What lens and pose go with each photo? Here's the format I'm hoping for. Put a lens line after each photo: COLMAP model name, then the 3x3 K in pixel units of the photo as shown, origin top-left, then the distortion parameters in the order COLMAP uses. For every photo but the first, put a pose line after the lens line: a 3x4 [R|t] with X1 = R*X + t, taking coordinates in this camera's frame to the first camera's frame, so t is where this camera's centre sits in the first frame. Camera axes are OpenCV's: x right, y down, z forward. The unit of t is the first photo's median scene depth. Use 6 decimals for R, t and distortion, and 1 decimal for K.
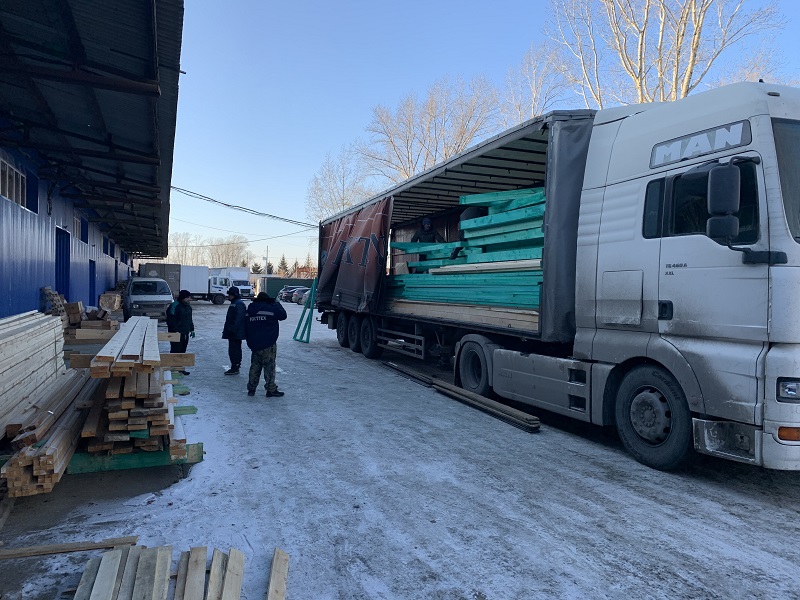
lens RADIAL K [[605.6, 0, 399.3], [0, 605.6, 300.2], [0, 0, 1]] dist [0.044991, -0.048984]
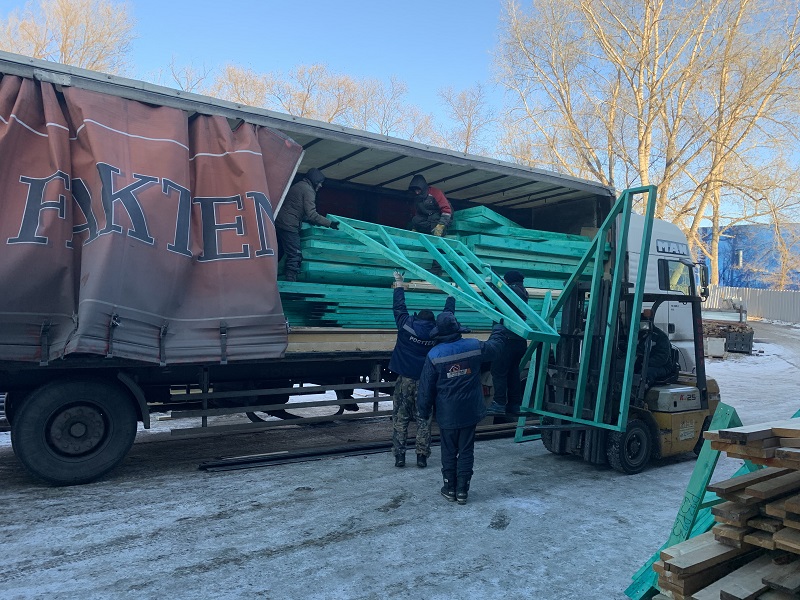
lens RADIAL K [[605.6, 0, 402.2], [0, 605.6, 301.9], [0, 0, 1]] dist [0.044991, -0.048984]
pose [[-0.251986, -0.000297, 0.967731, -1.165353], [-0.010075, 0.999947, -0.002316, -0.051908], [-0.967678, -0.010333, -0.251976, 2.189003]]
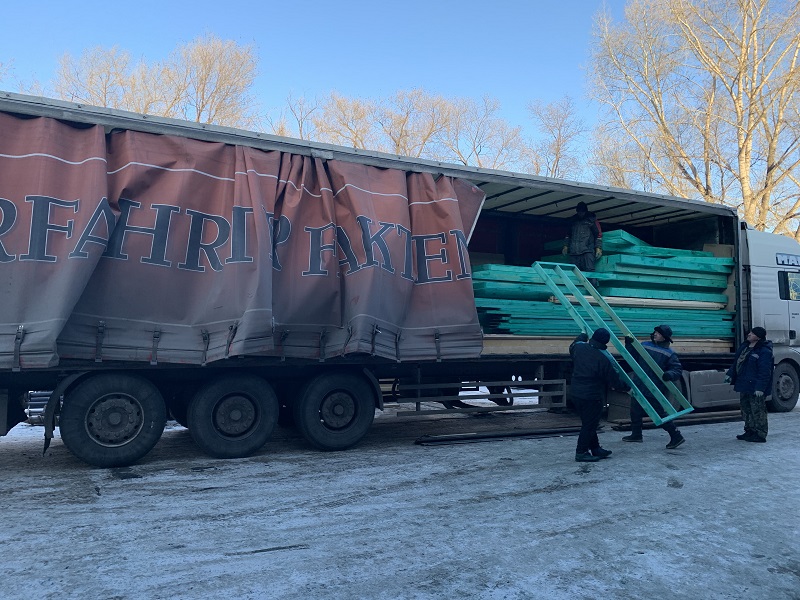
lens RADIAL K [[605.6, 0, 394.6], [0, 605.6, 297.4], [0, 0, 1]] dist [0.044991, -0.048984]
pose [[-0.124274, 0.020192, 0.992042, -1.411278], [-0.002321, 0.999784, -0.020640, -0.062052], [-0.992245, -0.004867, -0.124201, 2.474671]]
